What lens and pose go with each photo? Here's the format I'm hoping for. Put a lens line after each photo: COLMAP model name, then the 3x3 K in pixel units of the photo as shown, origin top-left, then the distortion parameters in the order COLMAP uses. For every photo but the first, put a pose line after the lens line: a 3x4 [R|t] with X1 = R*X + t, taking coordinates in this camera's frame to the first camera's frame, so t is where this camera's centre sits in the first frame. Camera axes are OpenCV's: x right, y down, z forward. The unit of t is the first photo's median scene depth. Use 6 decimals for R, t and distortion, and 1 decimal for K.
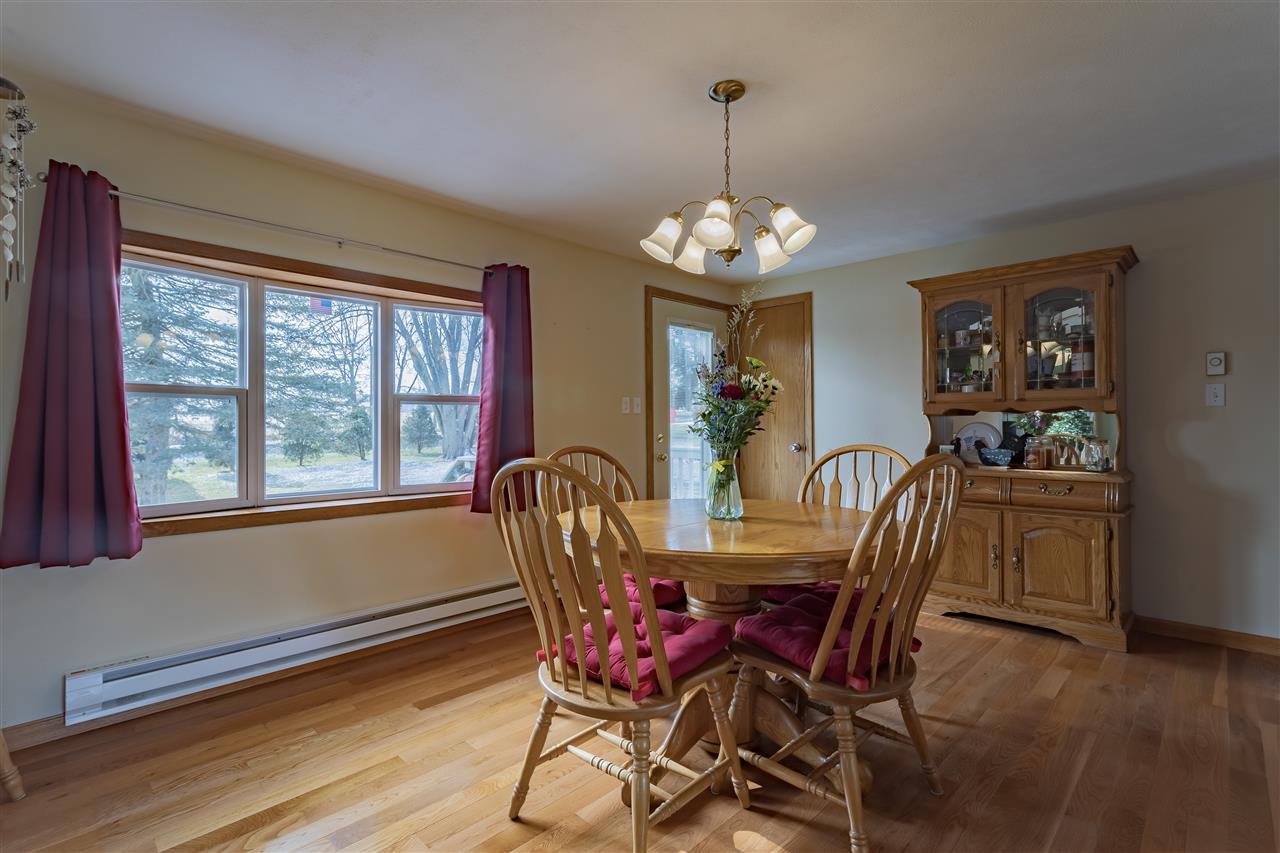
lens RADIAL K [[603.5, 0, 639.5], [0, 603.5, 421.4], [0, 0, 1]] dist [0.001522, 0.000404]
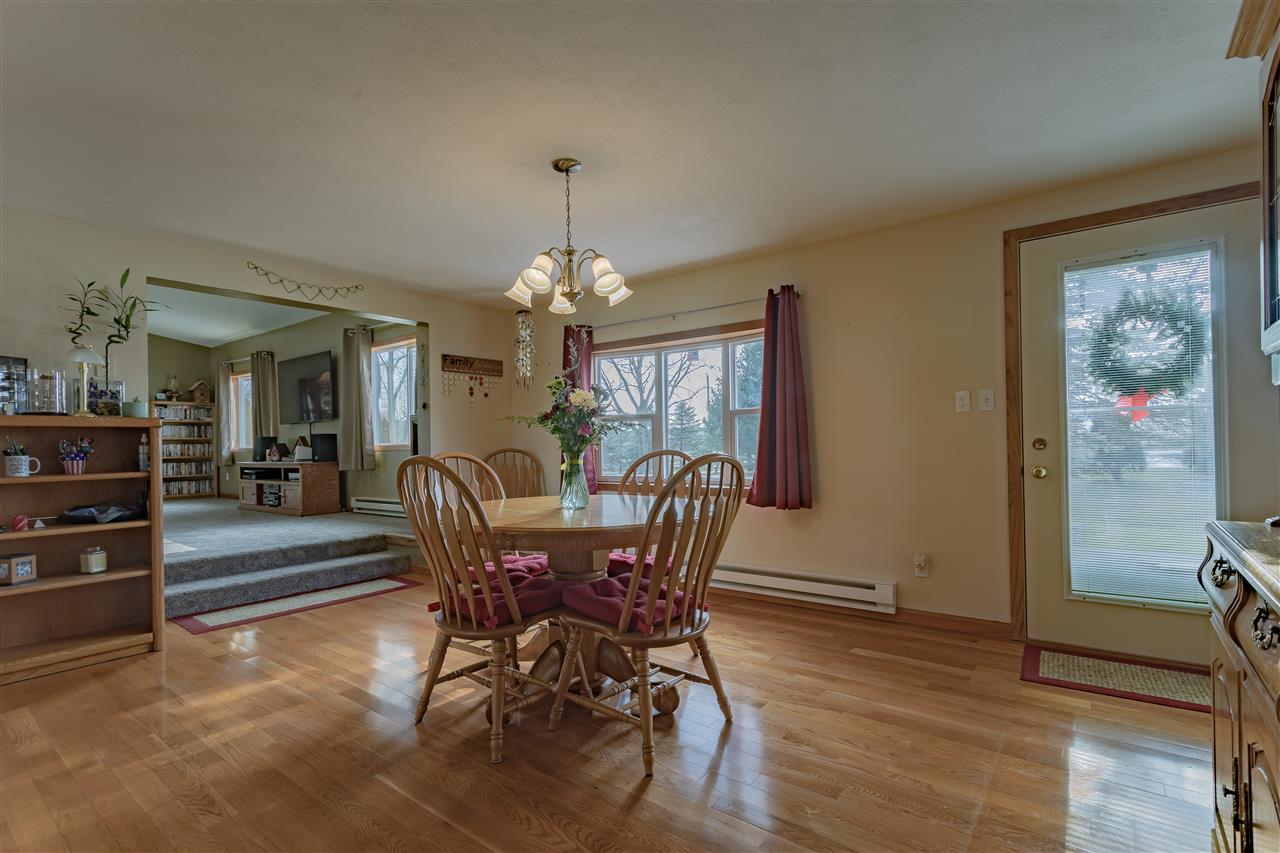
lens RADIAL K [[603.5, 0, 639.5], [0, 603.5, 421.4], [0, 0, 1]] dist [0.001522, 0.000404]
pose [[0.117557, -0.027656, -0.992681, 0.778665], [0.030647, 0.999237, -0.024209, 0.009810], [0.992593, -0.027577, 0.118315, 0.536216]]
